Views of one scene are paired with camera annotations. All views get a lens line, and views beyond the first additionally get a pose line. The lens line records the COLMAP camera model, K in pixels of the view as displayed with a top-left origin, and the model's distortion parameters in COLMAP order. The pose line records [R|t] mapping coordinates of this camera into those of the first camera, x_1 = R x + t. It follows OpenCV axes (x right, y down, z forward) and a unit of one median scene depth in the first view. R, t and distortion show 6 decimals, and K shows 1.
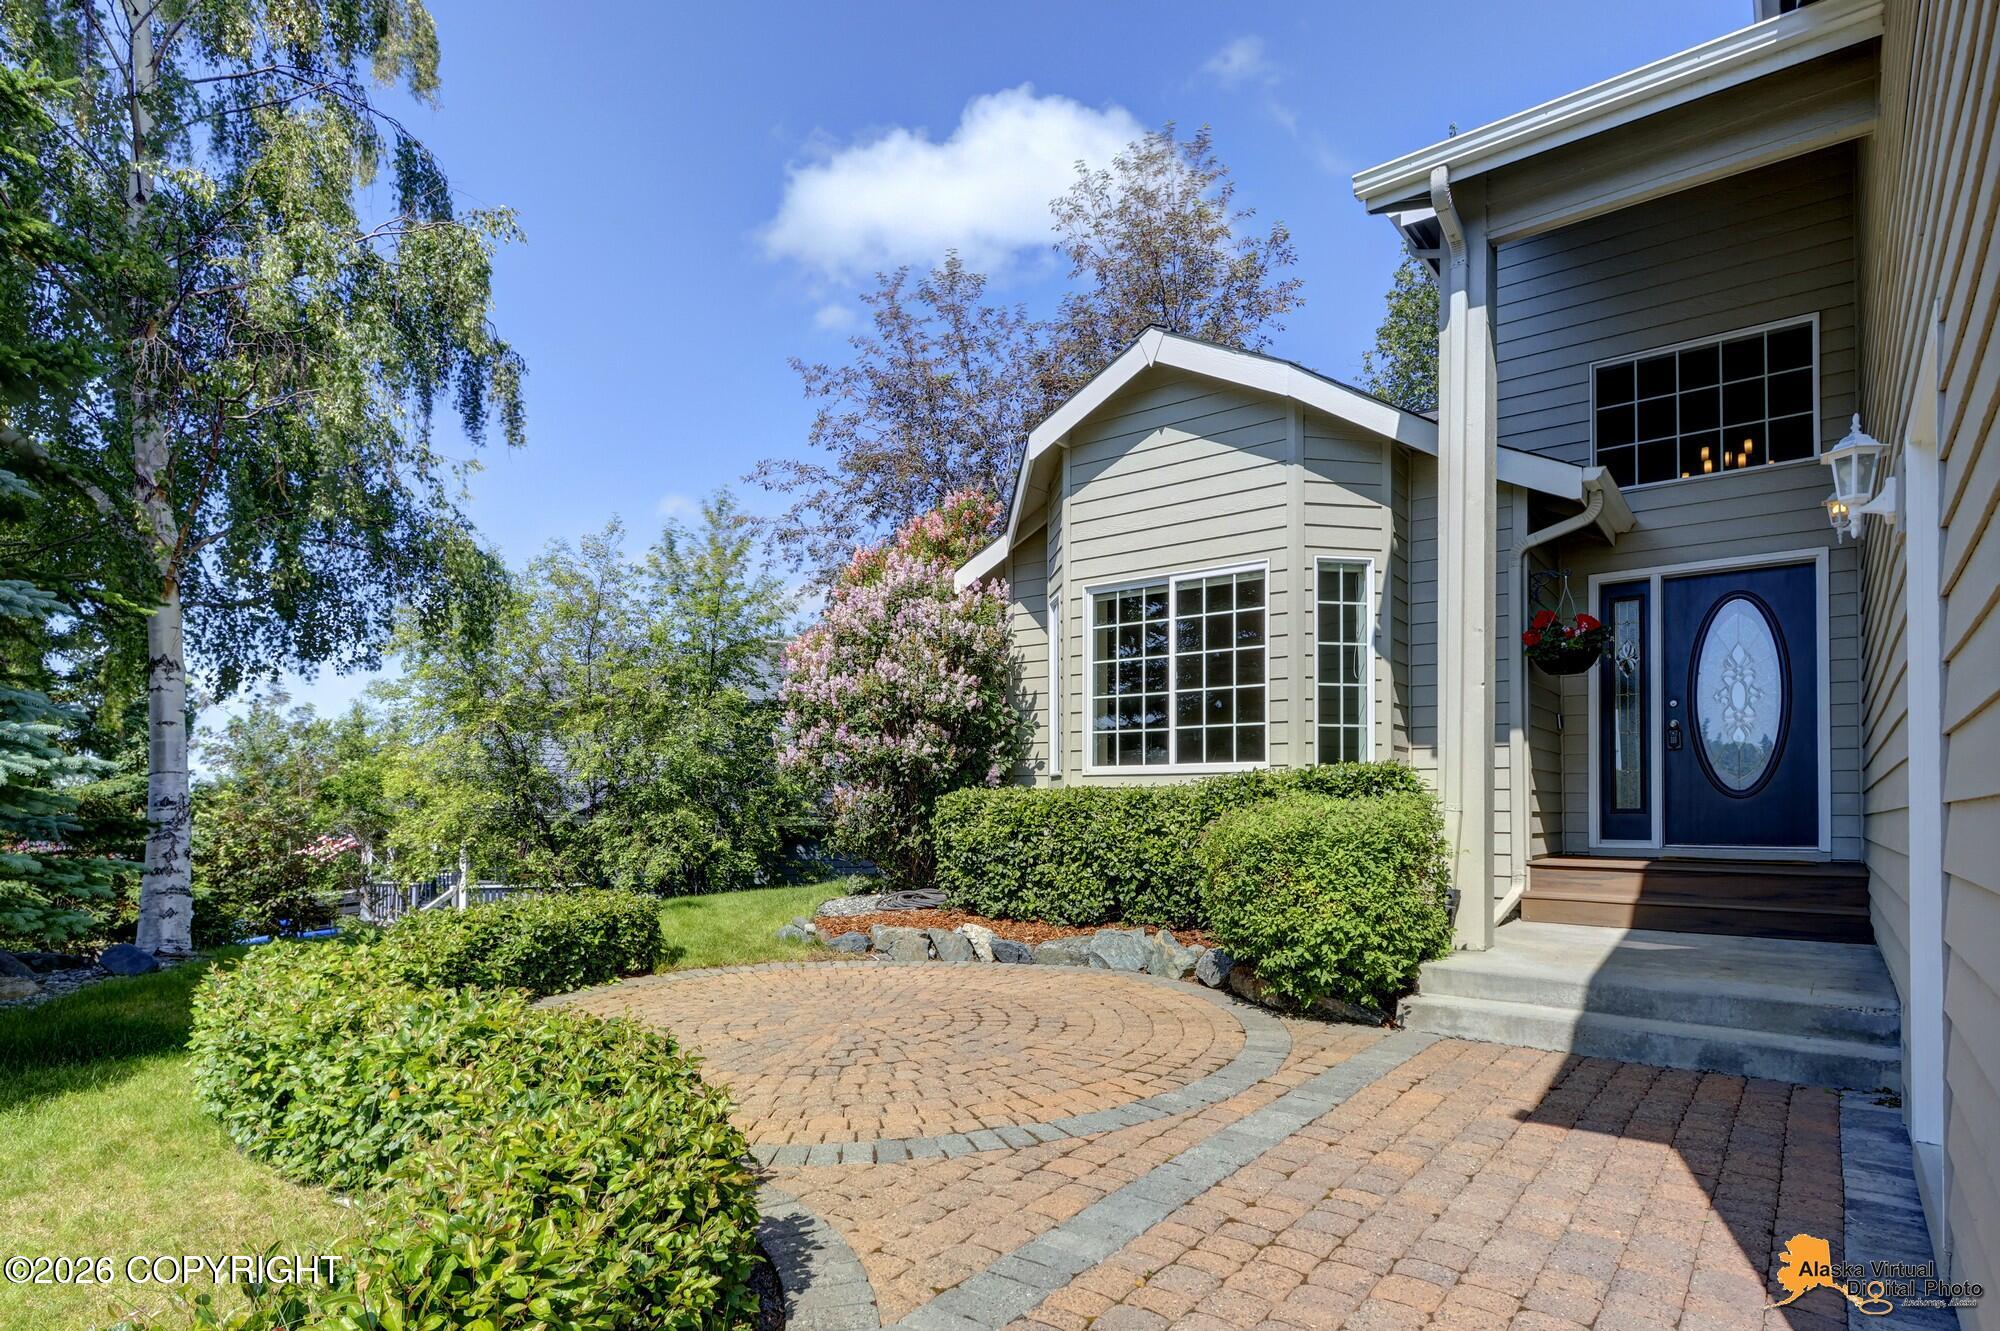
lens RADIAL K [[951.0, 0, 968.0], [0, 951.0, 792.6], [0, 0, 1]] dist [0.012130, -0.000588]
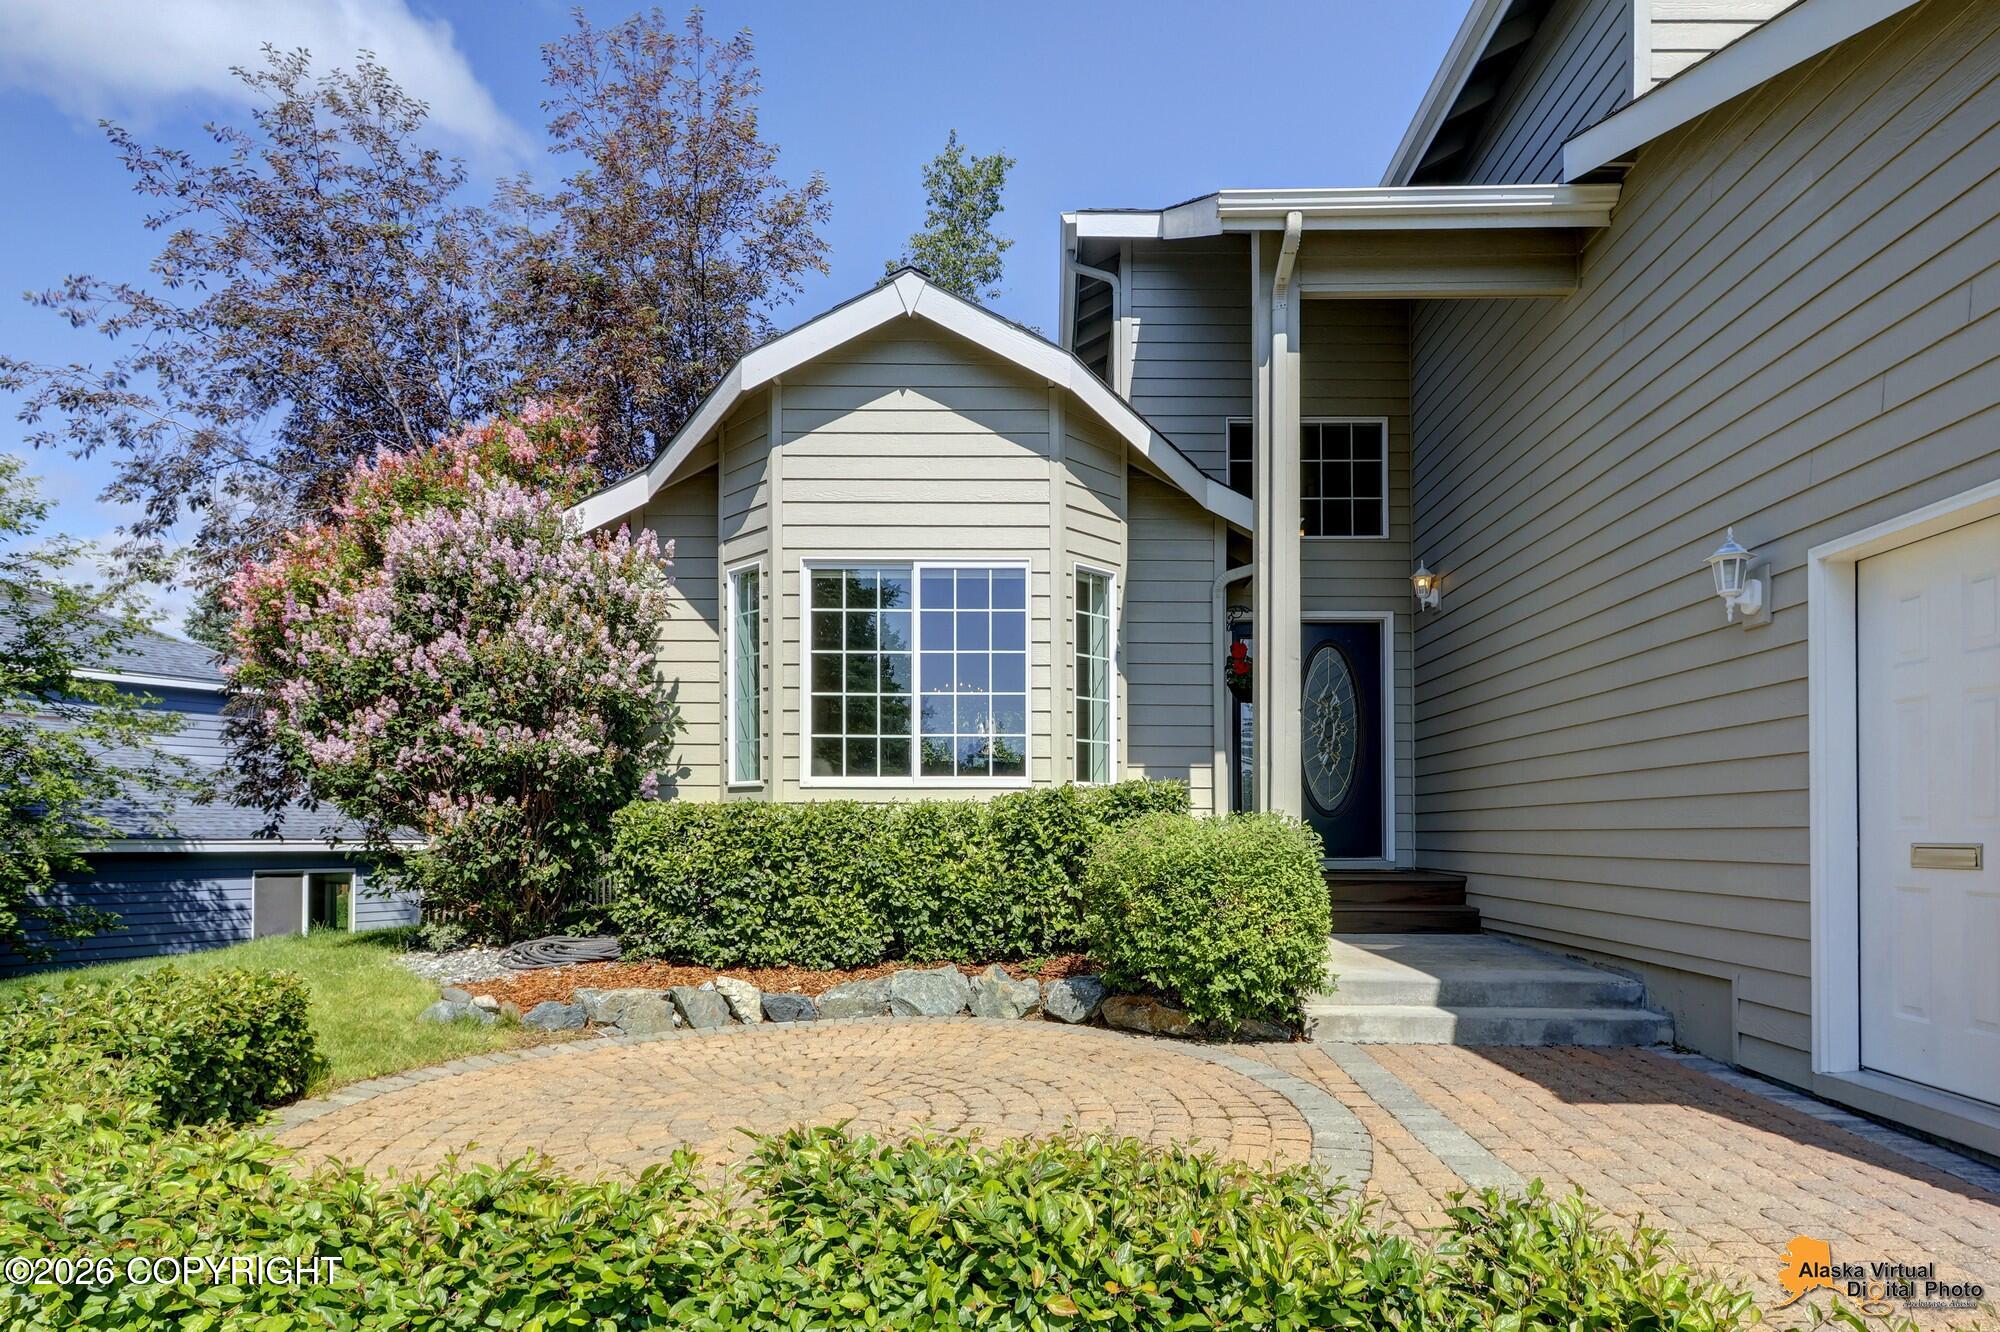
lens RADIAL K [[1110.4, 0, 880.0], [0, 1110.4, 814.3], [0, 0, 1]] dist [0.007460, -0.000690]
pose [[0.823119, 0.003734, 0.567856, -0.407907], [-0.008228, 0.999952, 0.005352, -0.000237], [-0.567809, -0.009078, 0.823110, 0.184986]]
